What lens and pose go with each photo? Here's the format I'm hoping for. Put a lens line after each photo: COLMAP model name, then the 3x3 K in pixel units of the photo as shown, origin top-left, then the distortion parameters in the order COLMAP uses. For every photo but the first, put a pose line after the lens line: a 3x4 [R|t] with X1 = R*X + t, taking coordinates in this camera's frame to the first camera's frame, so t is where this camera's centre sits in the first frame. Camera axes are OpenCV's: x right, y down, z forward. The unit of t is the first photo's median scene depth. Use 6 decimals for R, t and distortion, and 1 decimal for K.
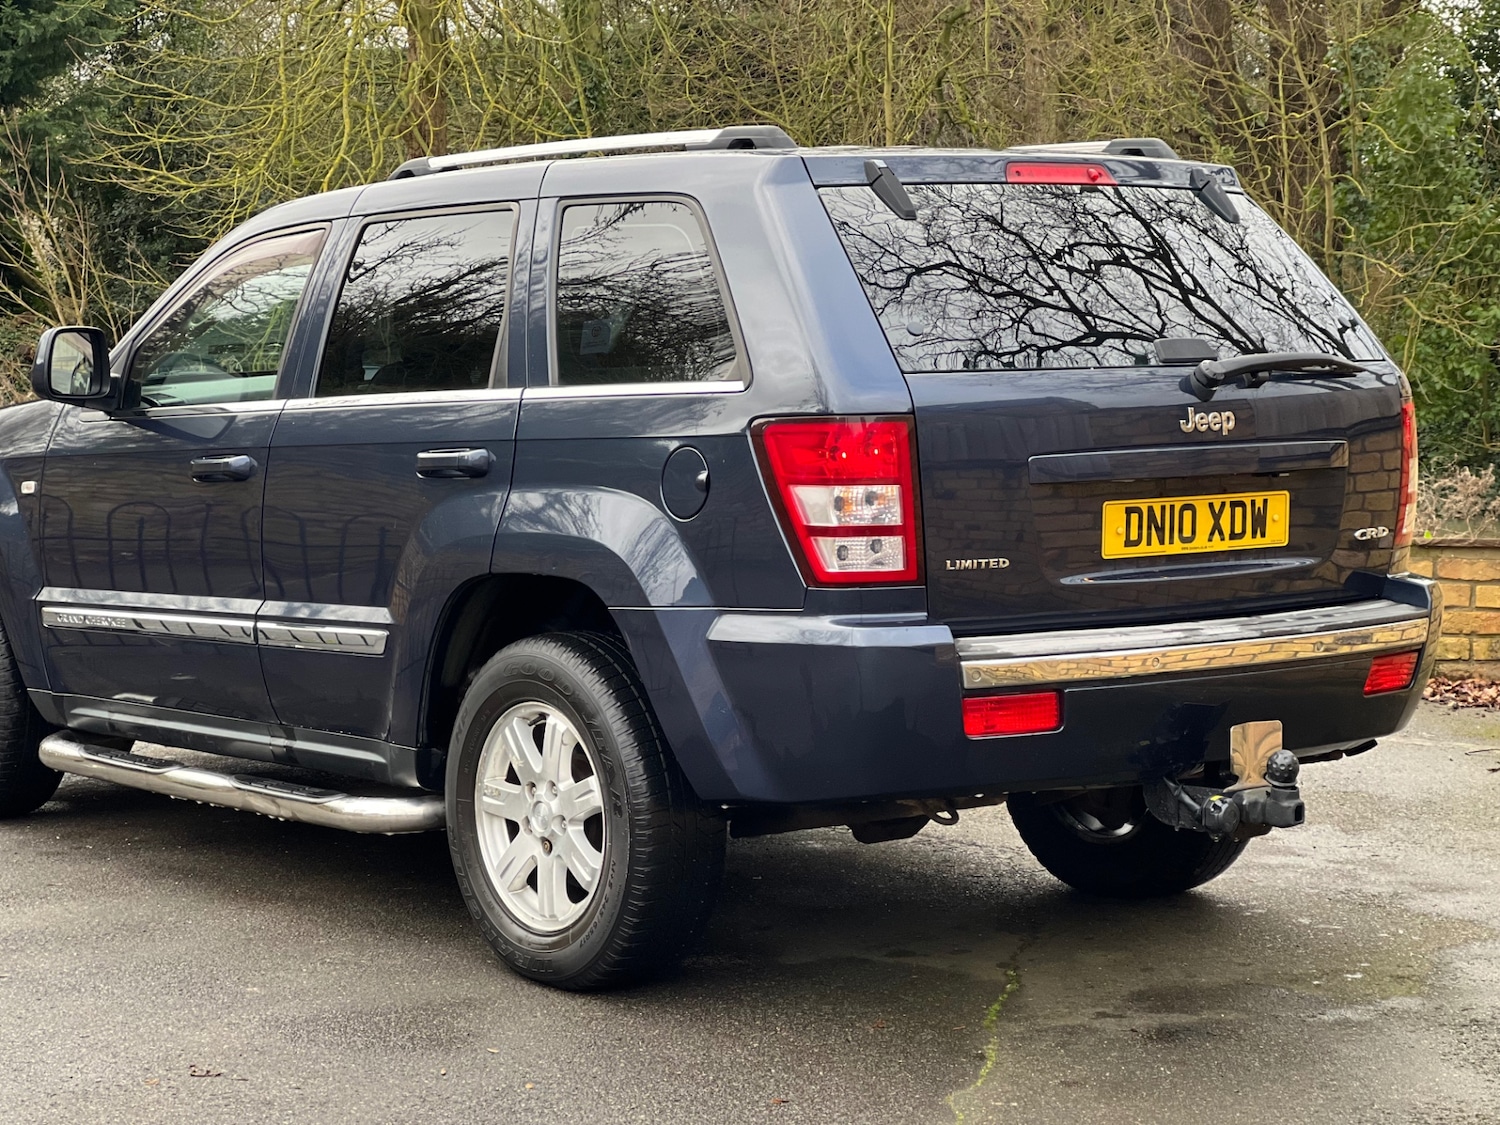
lens RADIAL K [[3331.9, 0, 752.2], [0, 3331.9, 539.0], [0, 0, 1]] dist [0.234795, 0.000000]
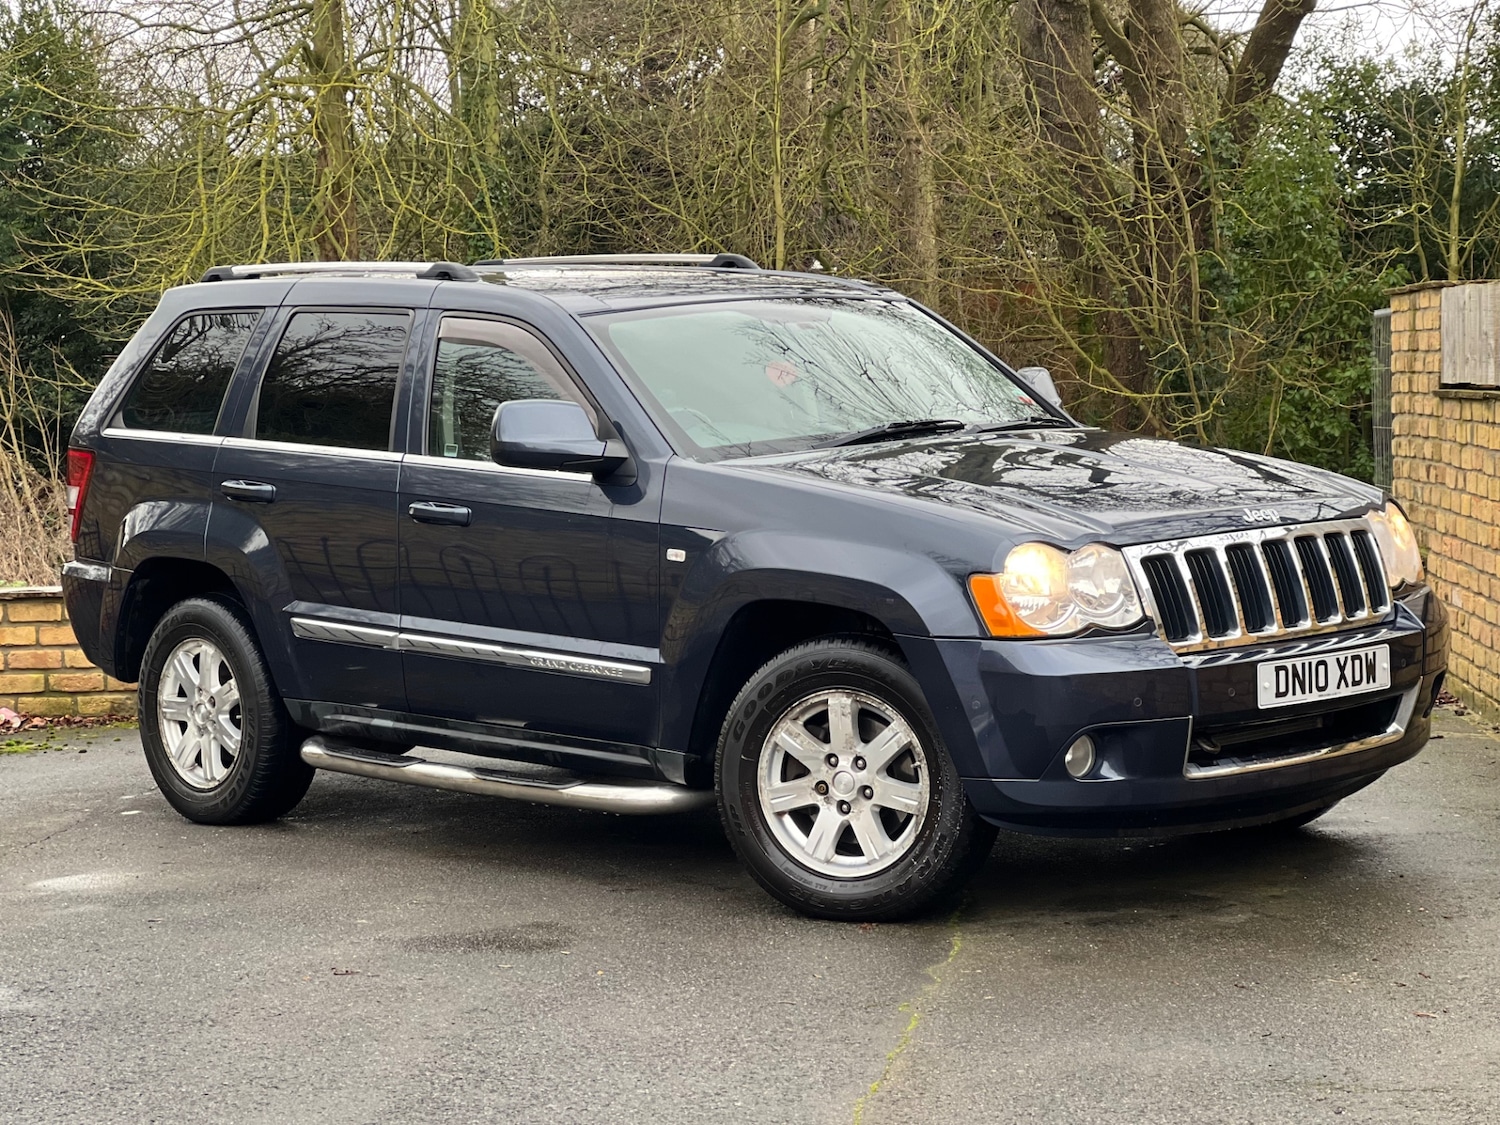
lens RADIAL K [[3331.9, 0, 761.2], [0, 3331.9, 542.9], [0, 0, 1]] dist [0.234795, 0.000000]
pose [[0.998737, -0.032185, 0.038570, -0.035127], [0.033165, 0.999136, -0.025056, 0.023699], [-0.037730, 0.026304, 0.998942, -0.200243]]
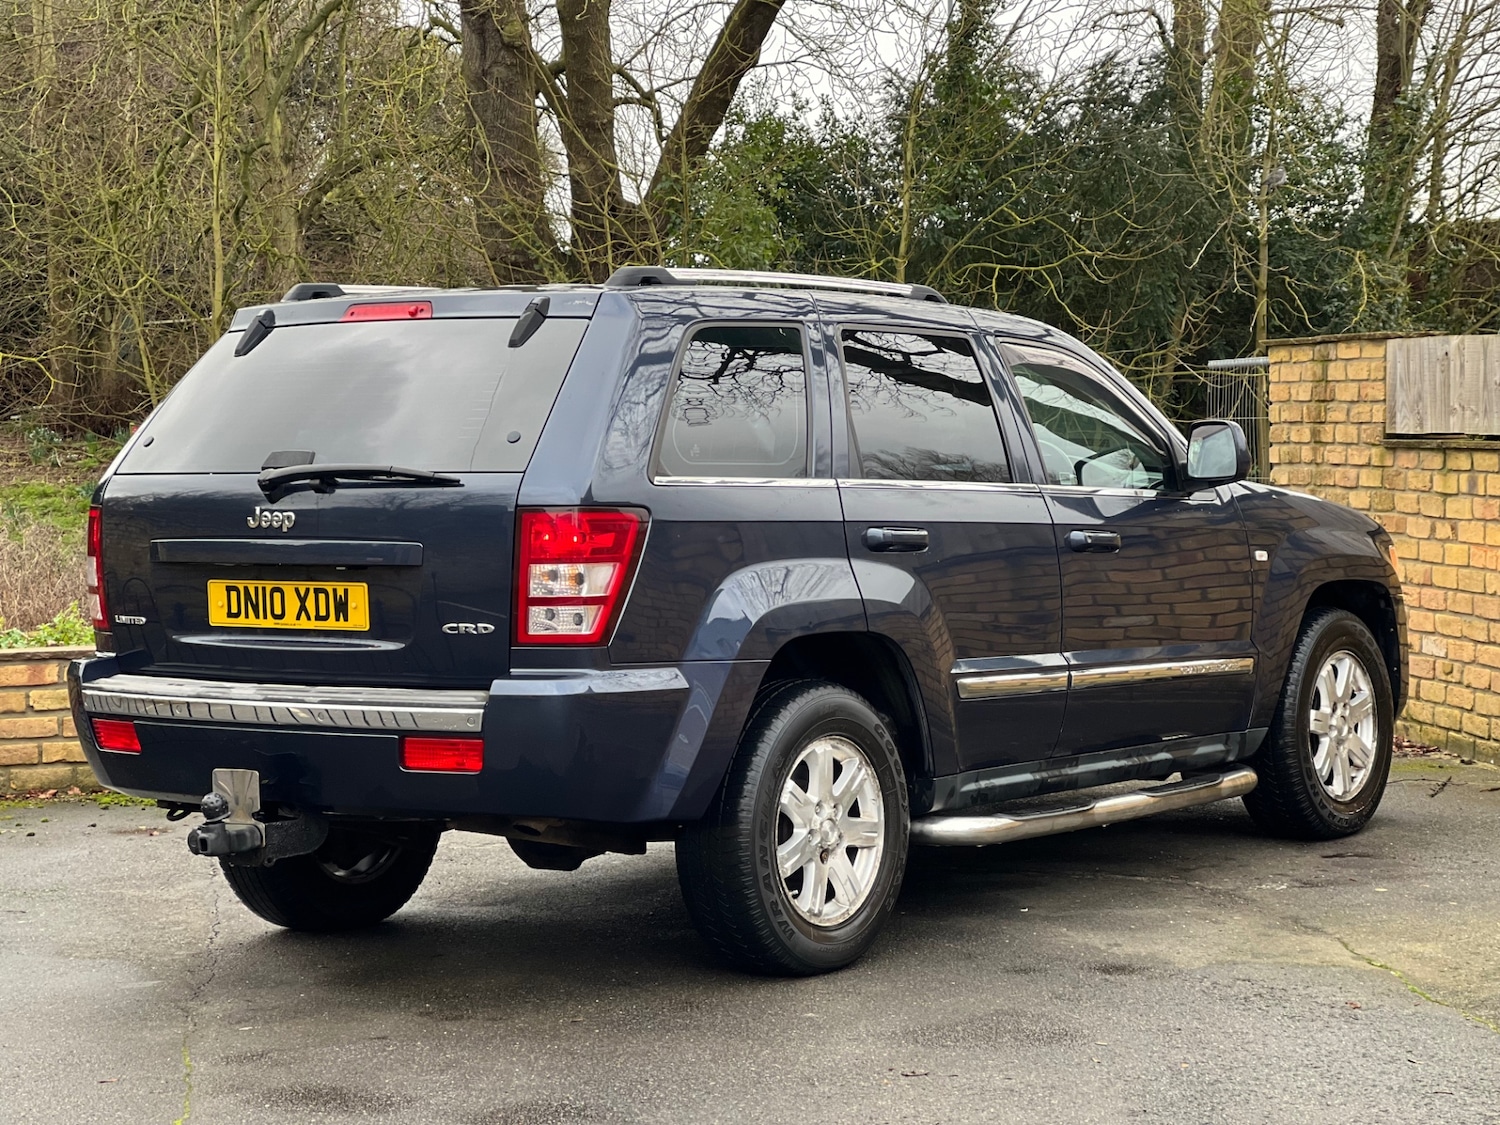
lens RADIAL K [[3331.9, 0, 754.9], [0, 3331.9, 546.3], [0, 0, 1]] dist [0.234795, 0.000000]
pose [[0.957175, -0.034766, 0.287416, -0.388751], [0.044845, 0.998586, -0.028558, 0.005293], [-0.286017, 0.040224, 0.957380, -0.070625]]
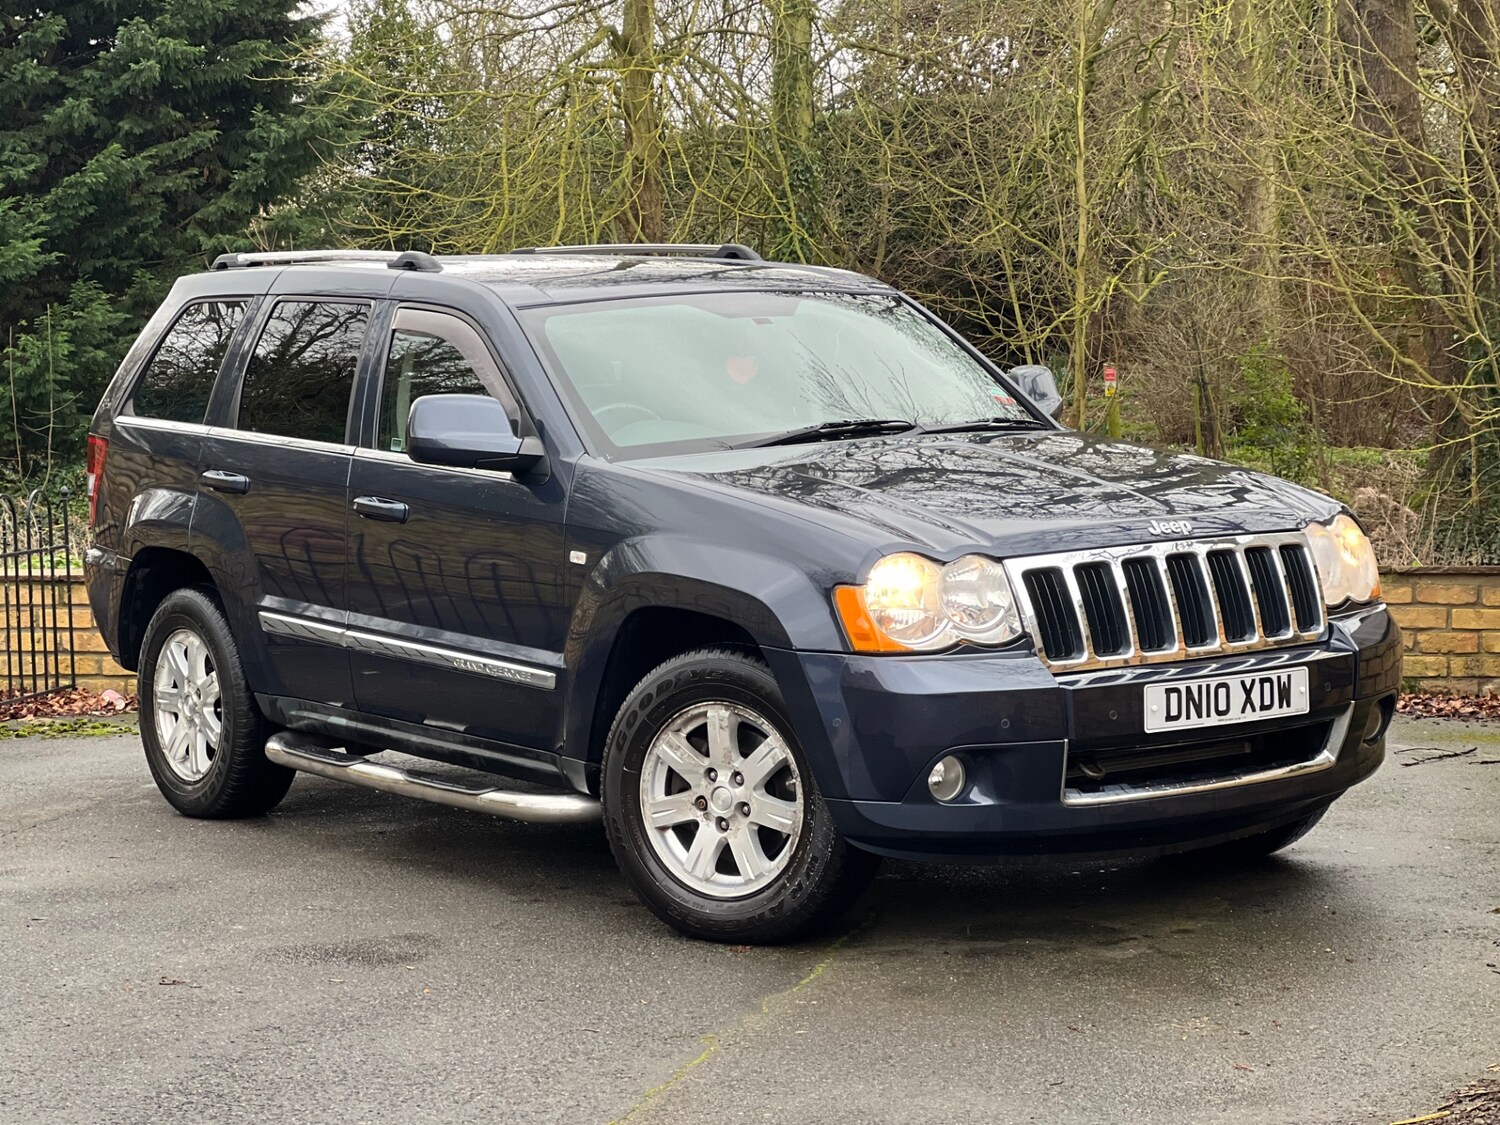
lens RADIAL K [[3331.9, 0, 741.1], [0, 3331.9, 535.8], [0, 0, 1]] dist [0.234795, 0.000000]
pose [[0.995605, -0.014538, -0.092514, 0.117931], [0.012308, 0.999621, -0.024619, 0.019486], [0.092837, 0.023372, 0.995407, -0.158268]]
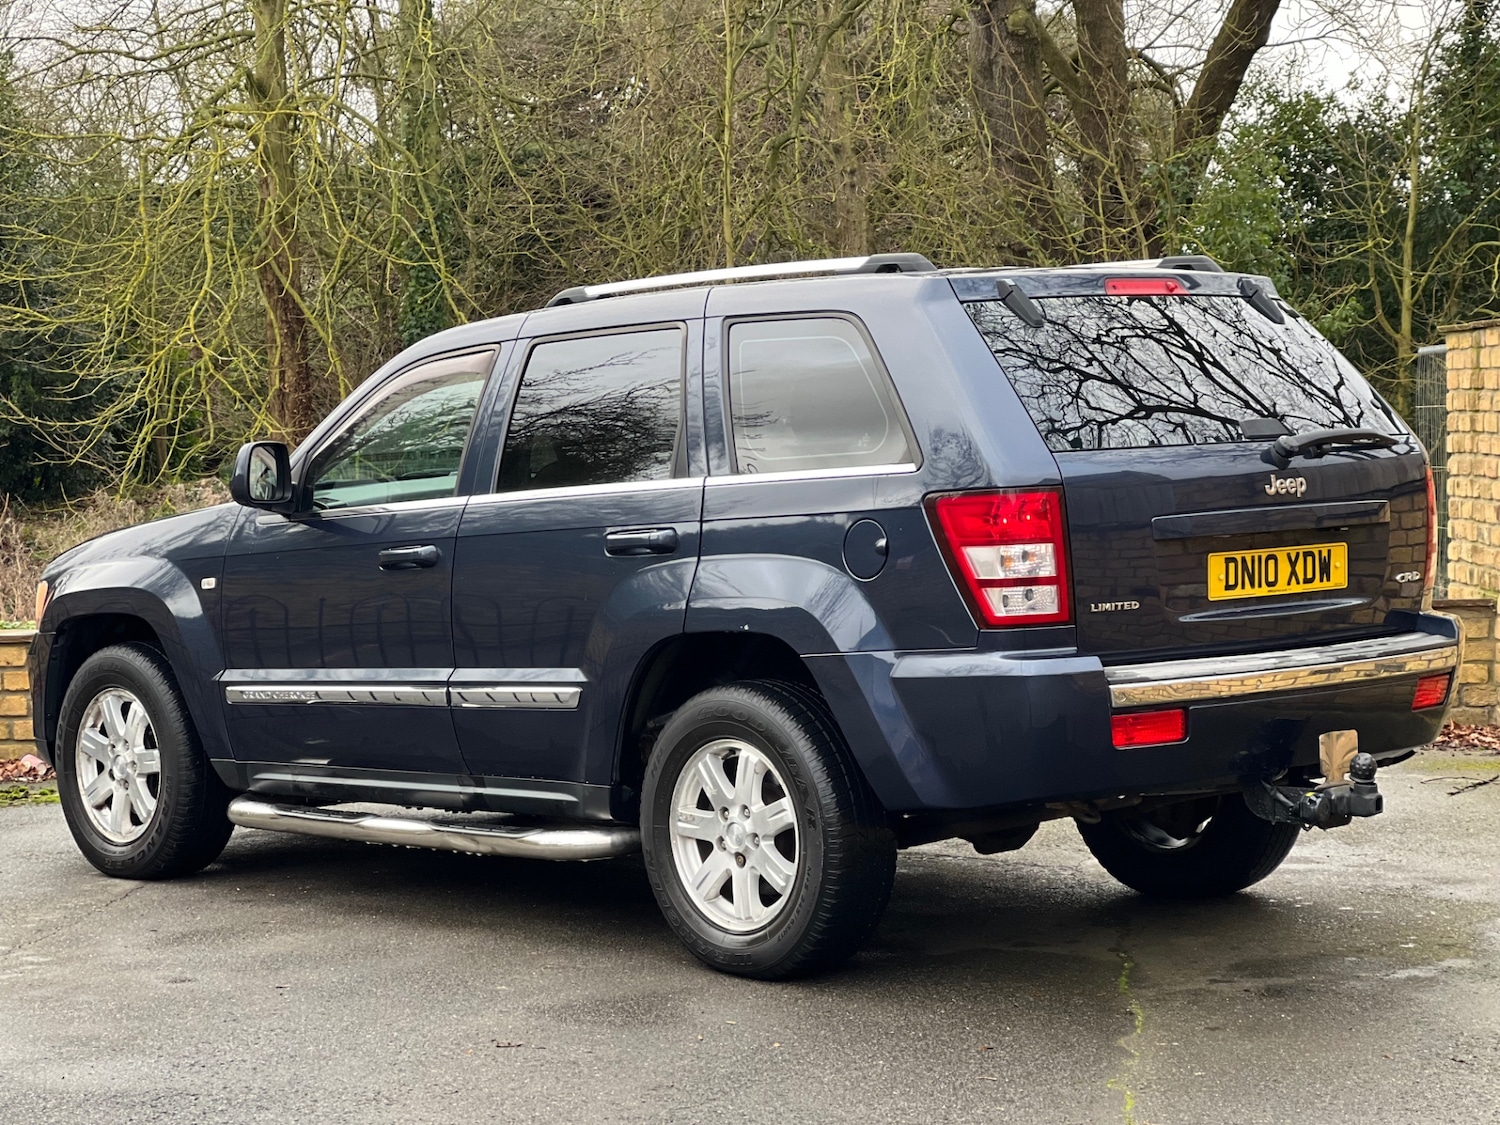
lens RADIAL K [[3331.9, 0, 753.0], [0, 3331.9, 546.2], [0, 0, 1]] dist [0.234795, 0.000000]
pose [[0.997039, -0.030677, 0.070515, -0.110573], [0.033020, 0.998933, -0.032296, 0.015141], [-0.069449, 0.034529, 0.996988, -0.154087]]
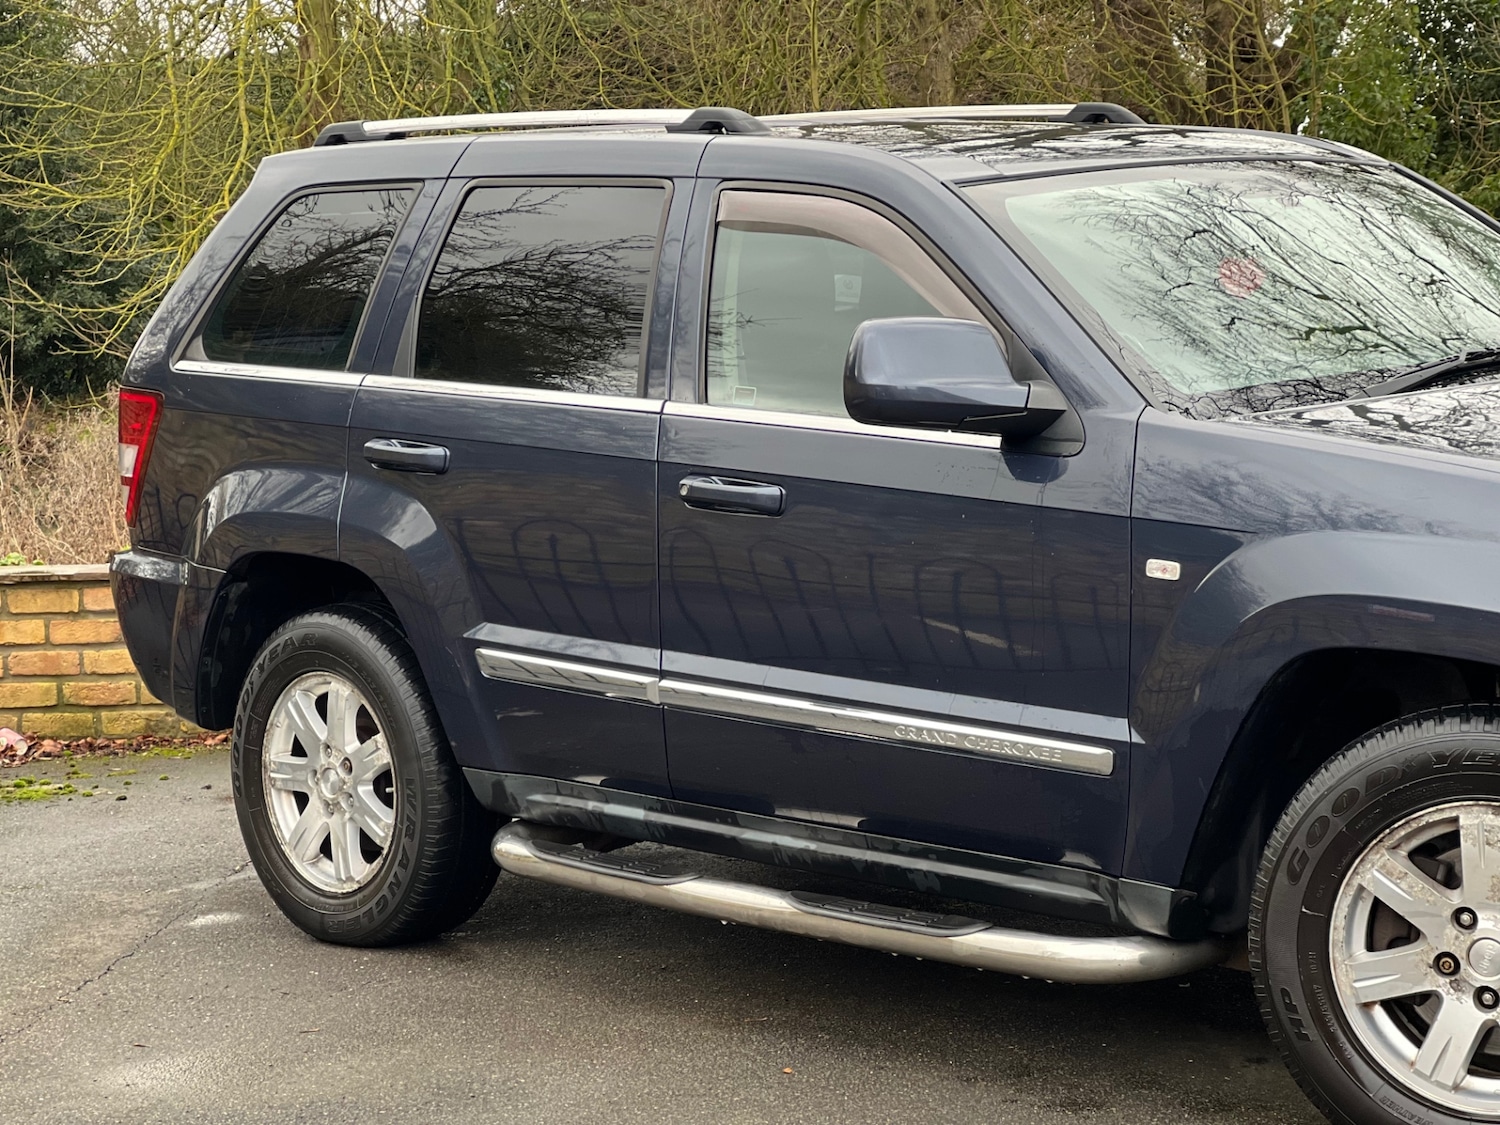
lens RADIAL K [[3331.9, 0, 770.5], [0, 3331.9, 571.7], [0, 0, 1]] dist [0.234795, 0.000000]
pose [[0.997523, -0.036713, 0.060008, -0.133195], [0.036306, 0.999310, 0.007855, -0.006230], [-0.060255, -0.005657, 0.998167, 0.198624]]
